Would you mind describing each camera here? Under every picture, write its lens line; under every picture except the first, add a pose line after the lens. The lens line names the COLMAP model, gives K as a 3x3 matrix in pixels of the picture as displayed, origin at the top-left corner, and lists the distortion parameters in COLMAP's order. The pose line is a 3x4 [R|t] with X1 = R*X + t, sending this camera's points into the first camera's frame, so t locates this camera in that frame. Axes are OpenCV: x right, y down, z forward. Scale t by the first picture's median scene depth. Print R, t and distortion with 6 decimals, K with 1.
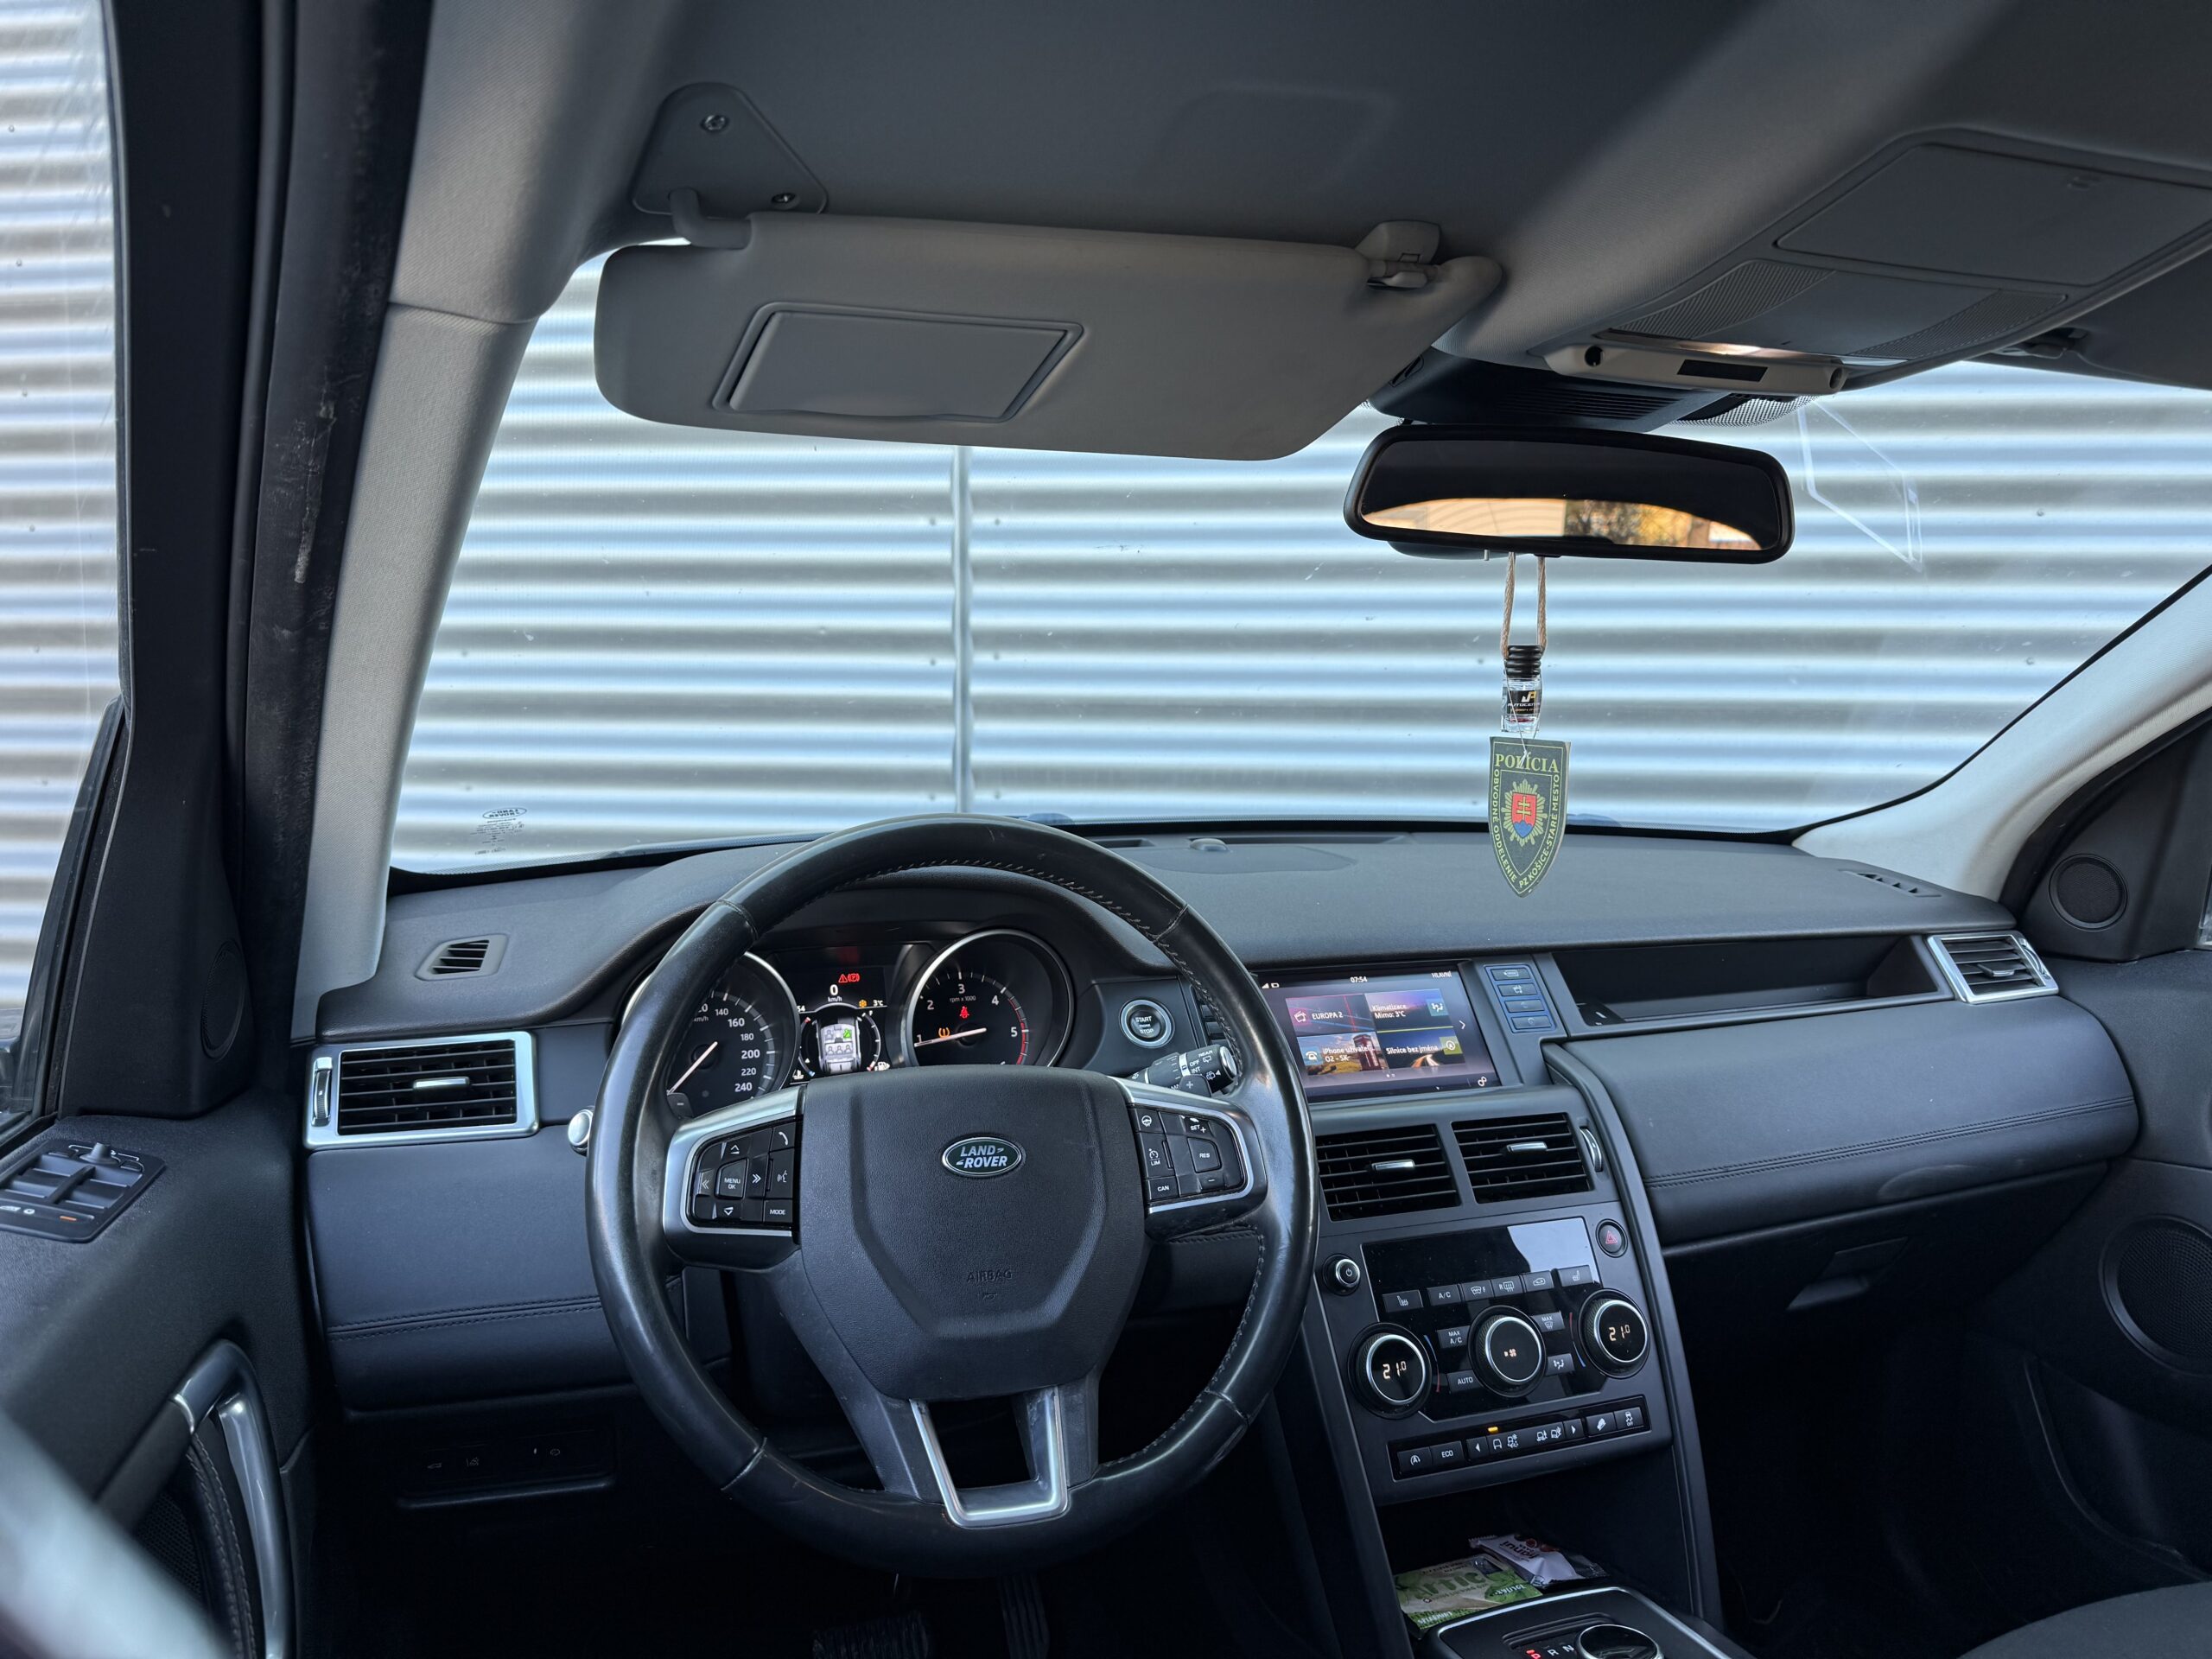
lens RADIAL K [[1590.8, 0, 1106.0], [0, 1590.8, 829.5], [0, 0, 1]] dist [-0.000610, -0.000059]
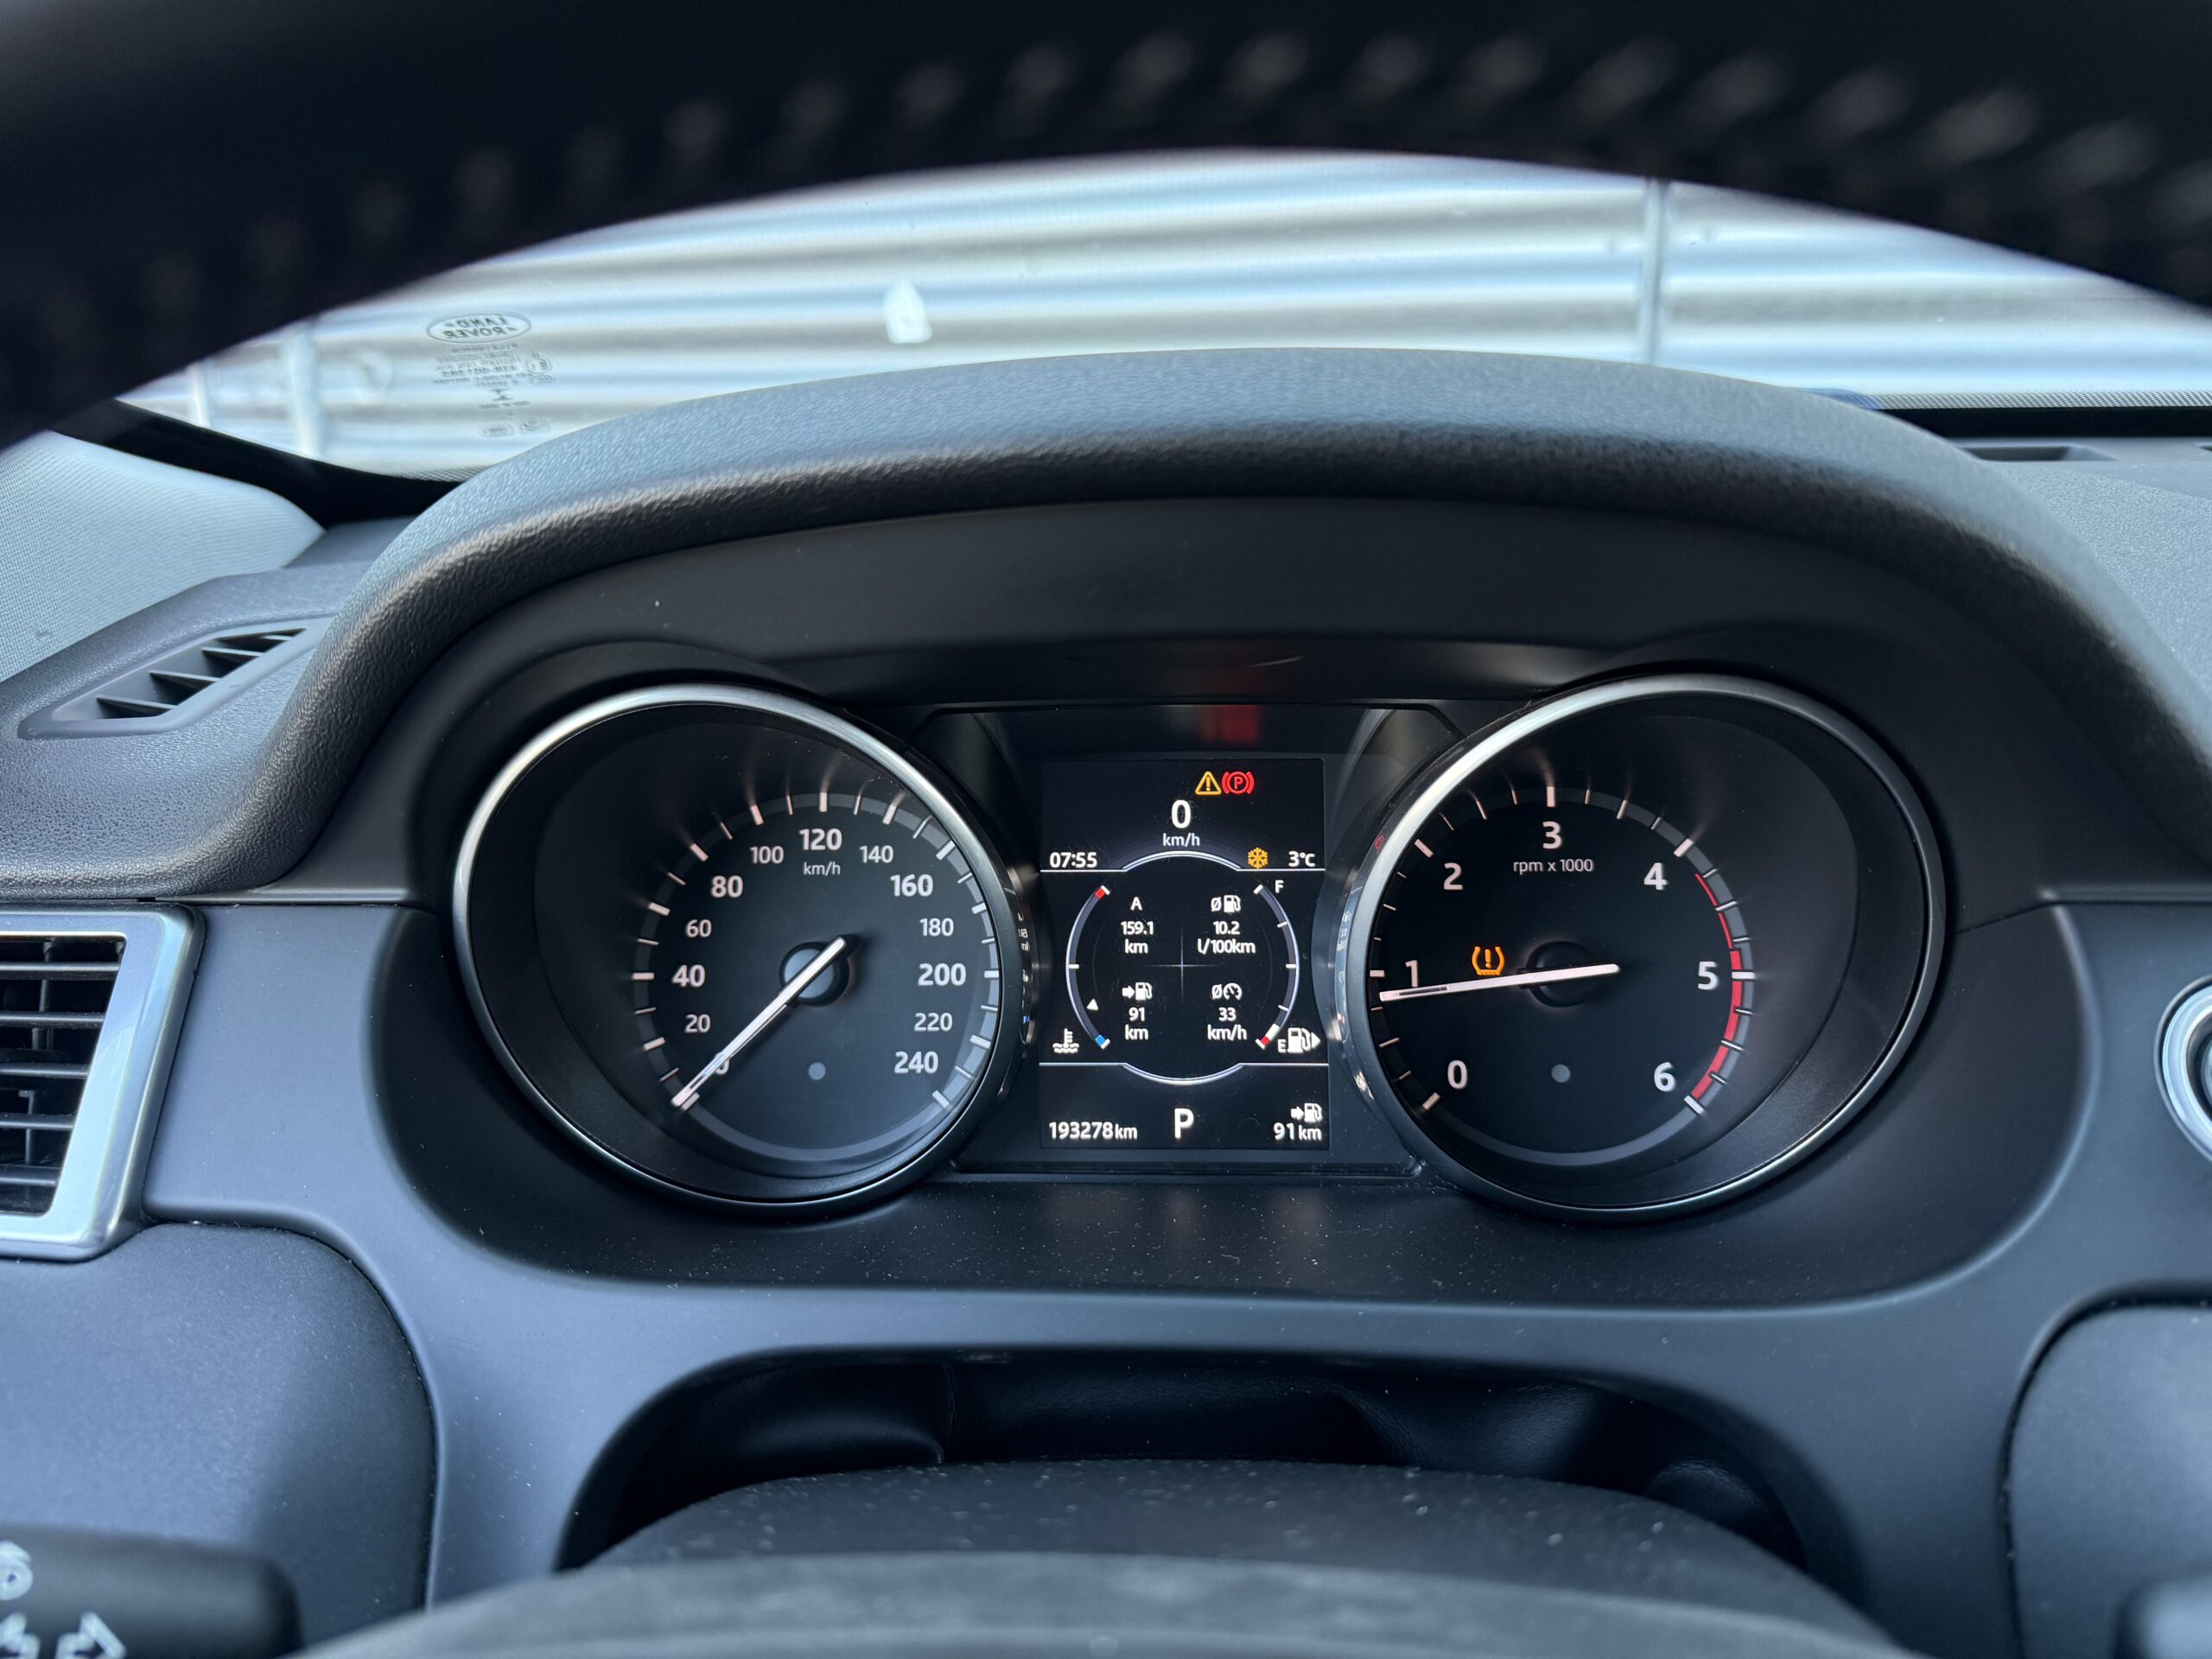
lens RADIAL K [[1568.9, 0, 1106.0], [0, 1568.9, 829.5], [0, 0, 1]] dist [0.044177, -0.001000]
pose [[0.916775, 0.091646, -0.388747, -0.049720], [-0.015503, 0.980751, 0.194648, 0.036510], [0.399103, -0.172421, 0.900549, 0.687639]]
